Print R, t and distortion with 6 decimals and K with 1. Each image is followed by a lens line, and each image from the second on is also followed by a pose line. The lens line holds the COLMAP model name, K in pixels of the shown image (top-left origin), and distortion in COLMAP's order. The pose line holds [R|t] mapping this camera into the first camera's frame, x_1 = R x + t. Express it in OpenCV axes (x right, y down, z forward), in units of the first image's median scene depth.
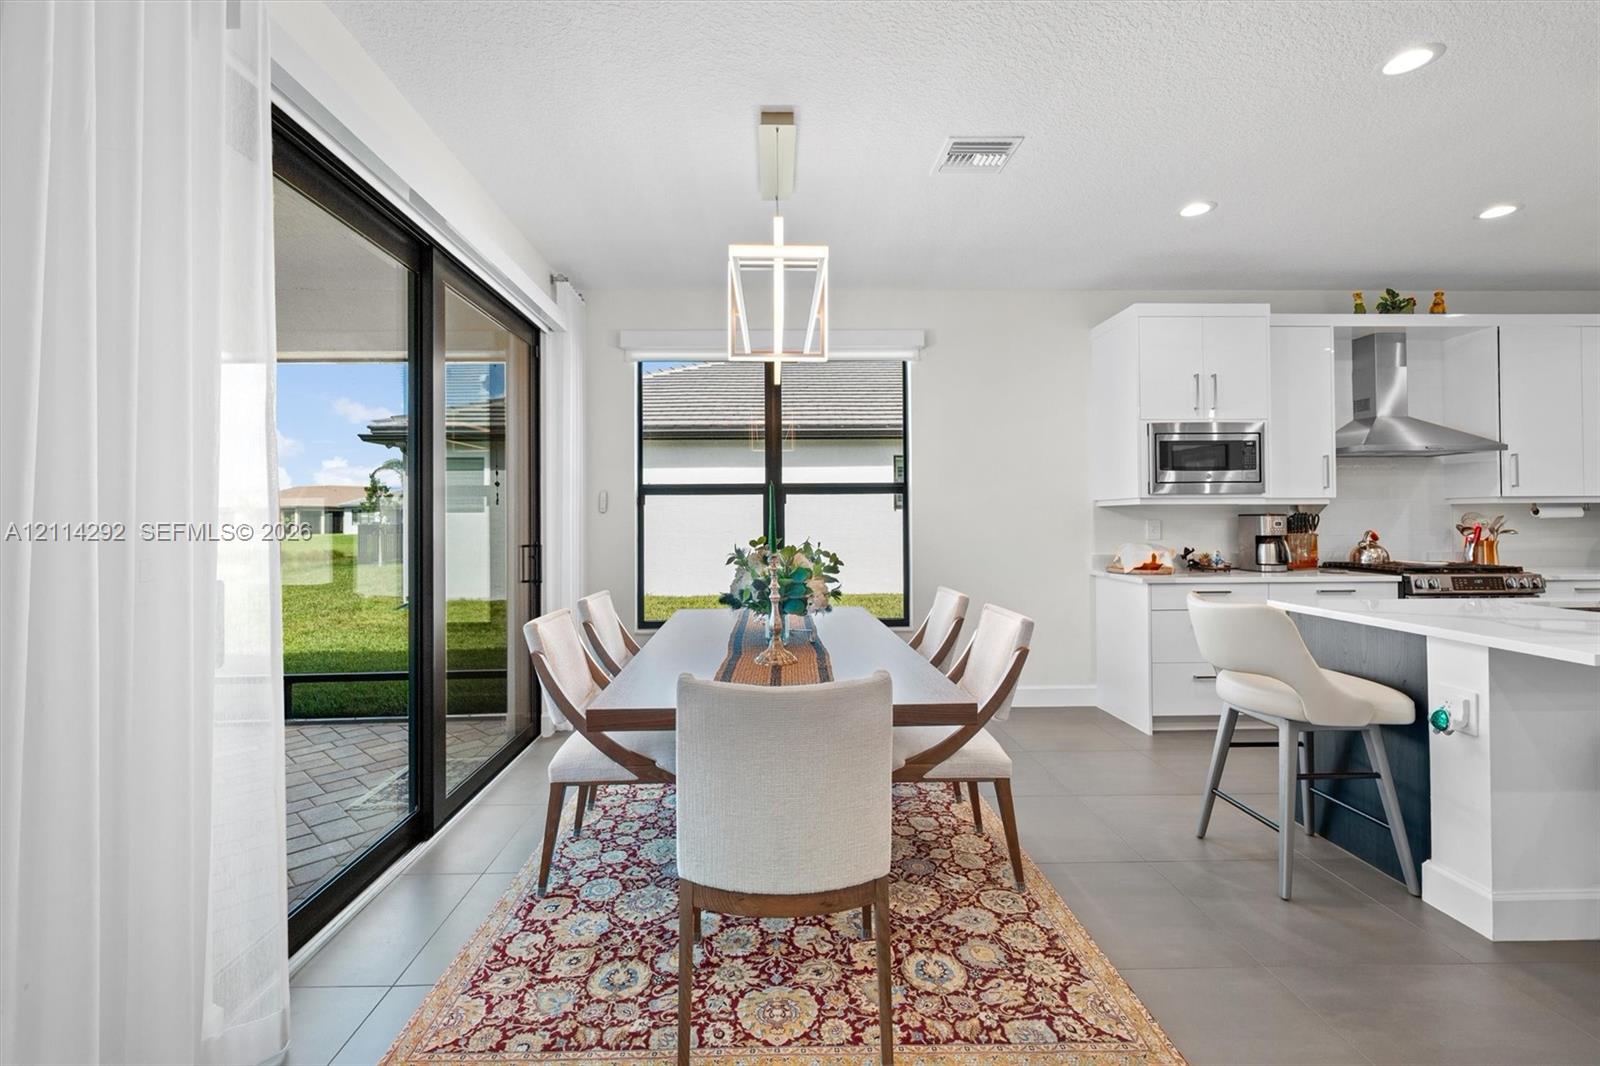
lens RADIAL K [[683.1, 0, 759.6], [0, 683.1, 513.5], [0, 0, 1]] dist [-0.001250, -0.000677]
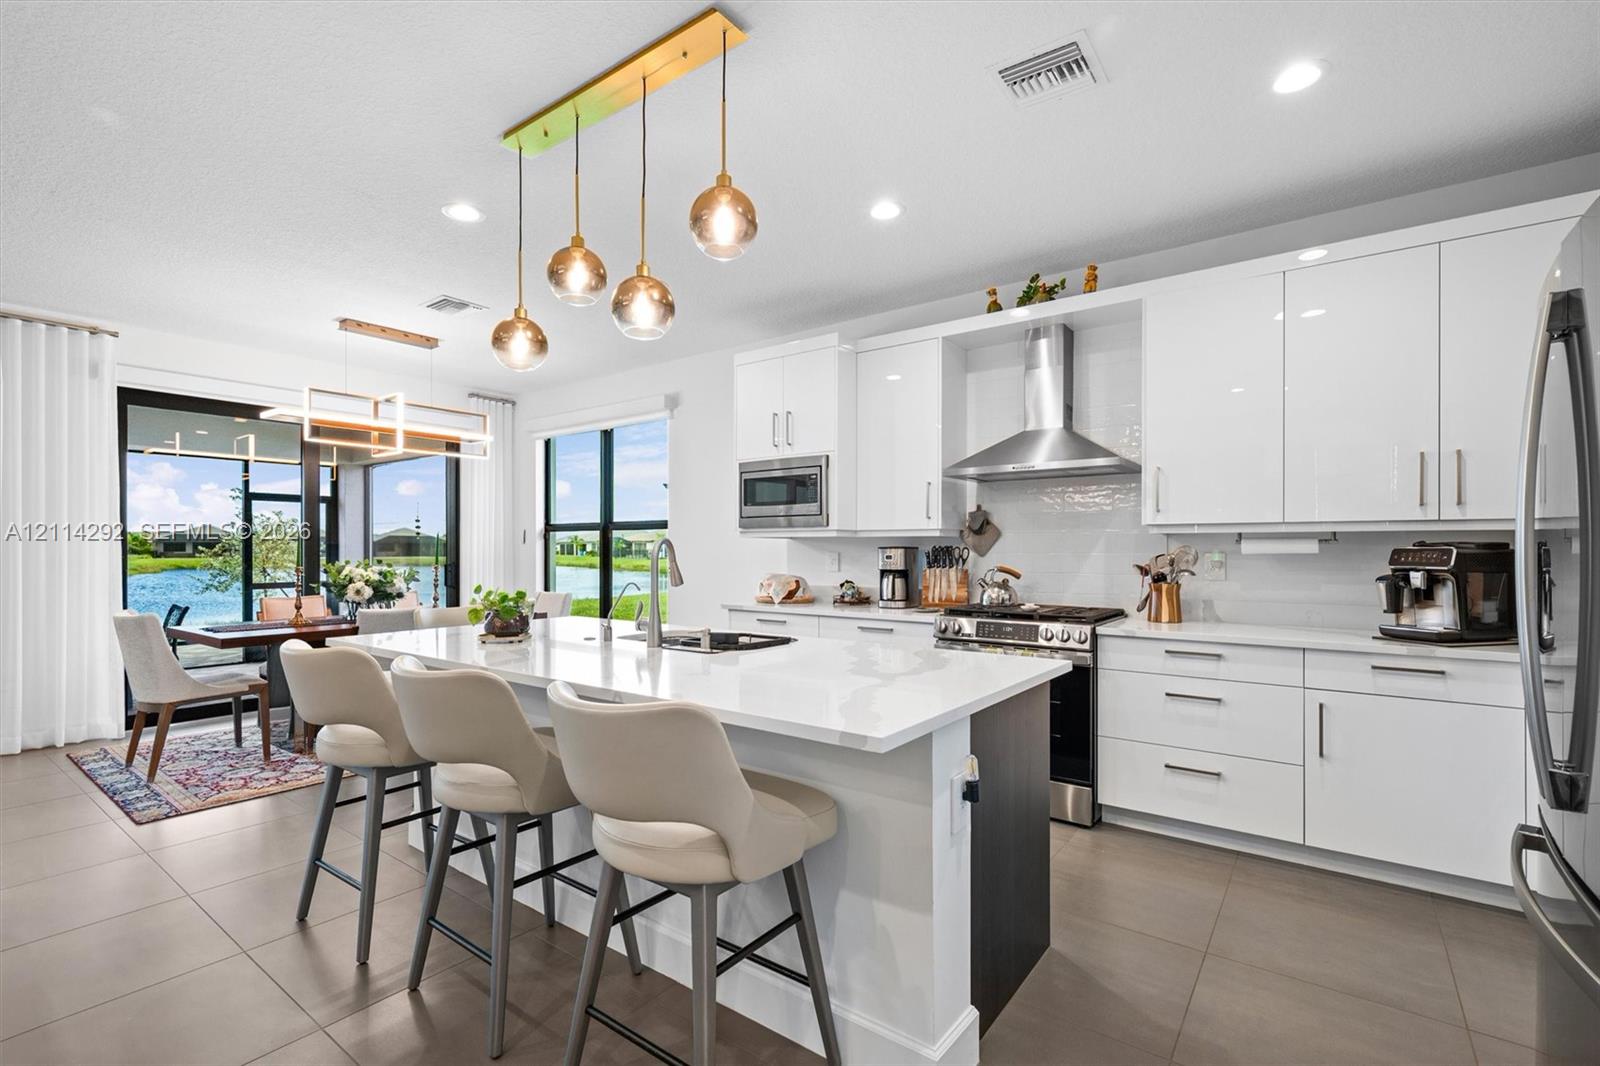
lens RADIAL K [[709.6, 0, 805.9], [0, 709.6, 546.0], [0, 0, 1]] dist [-0.004960, -0.000377]
pose [[0.796228, 0.003535, -0.604987, 1.282980], [0.000915, 0.999975, 0.007048, -0.007439], [0.604996, -0.006166, 0.796204, 0.154571]]
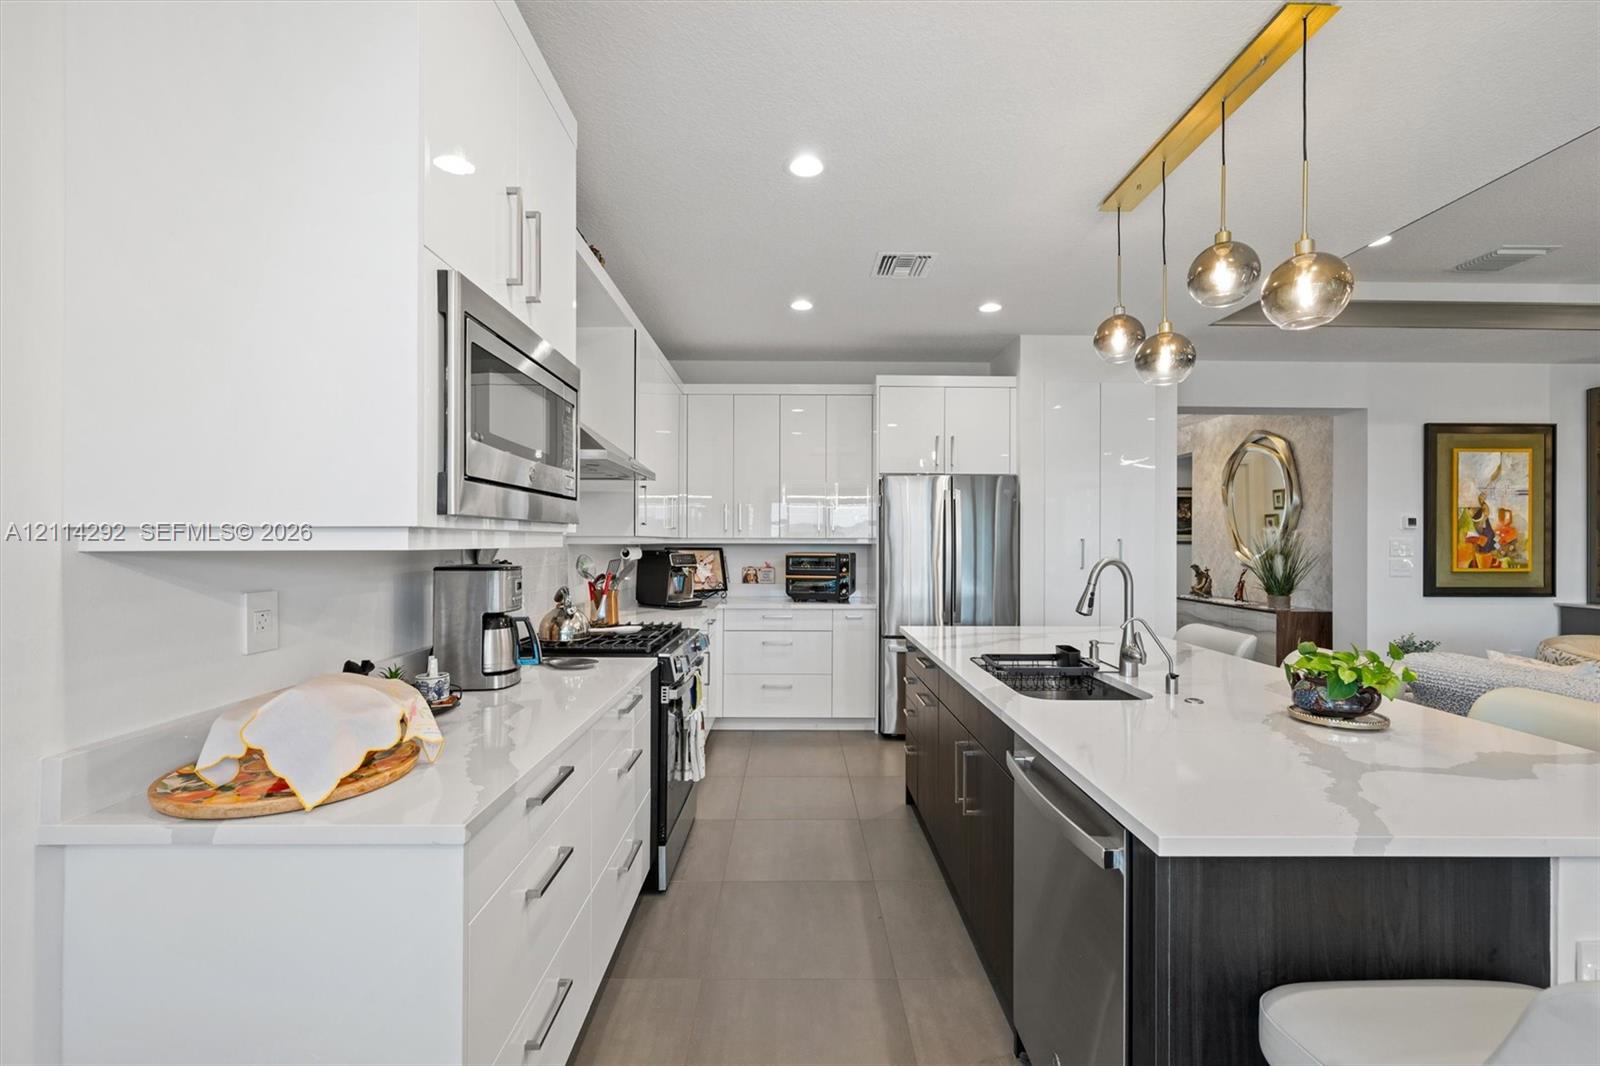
lens RADIAL K [[683.1, 0, 805.8], [0, 683.1, 542.3], [0, 0, 1]] dist [-0.001250, -0.000677]
pose [[-0.013708, 0.003735, 0.999899, 0.270065], [-0.009628, 0.999946, -0.003867, -0.016986], [-0.999860, -0.009680, -0.013672, 0.817993]]
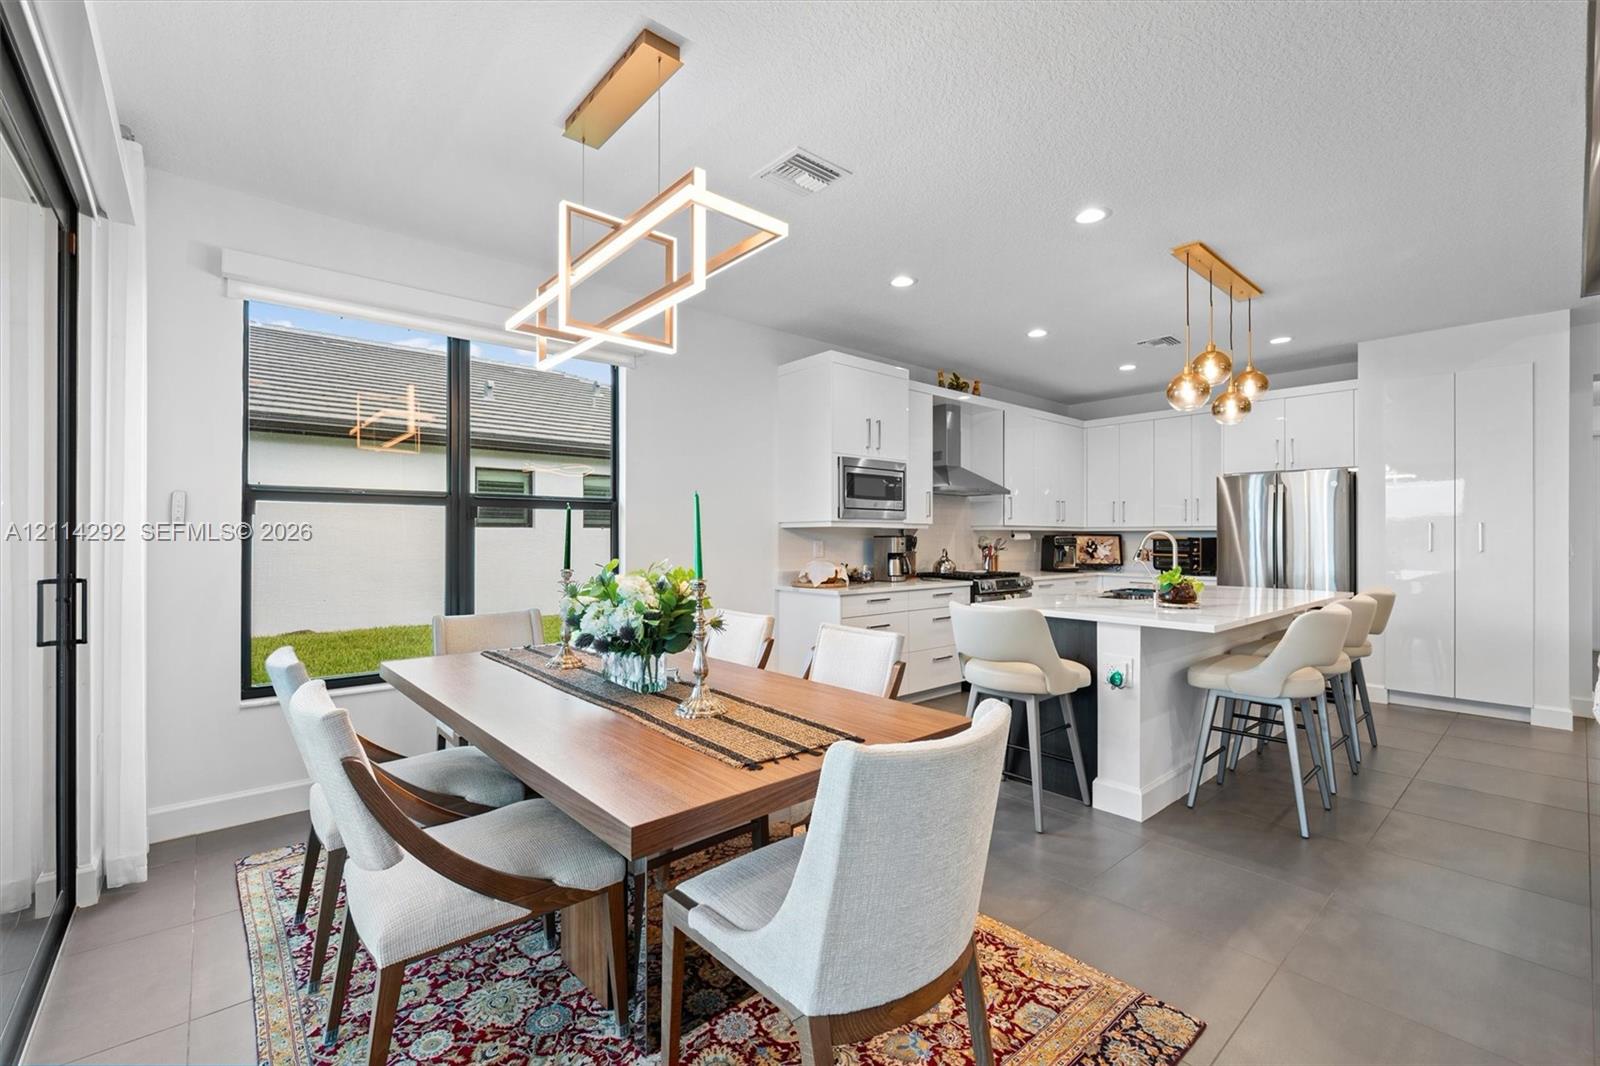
lens RADIAL K [[683.1, 0, 792.5], [0, 683.1, 537.0], [0, 0, 1]] dist [-0.001250, -0.000677]
pose [[0.766018, 0.007428, 0.642776, -0.220473], [-0.010984, 0.999938, 0.001534, 0.002941], [-0.642725, -0.008236, 0.766053, 0.159929]]
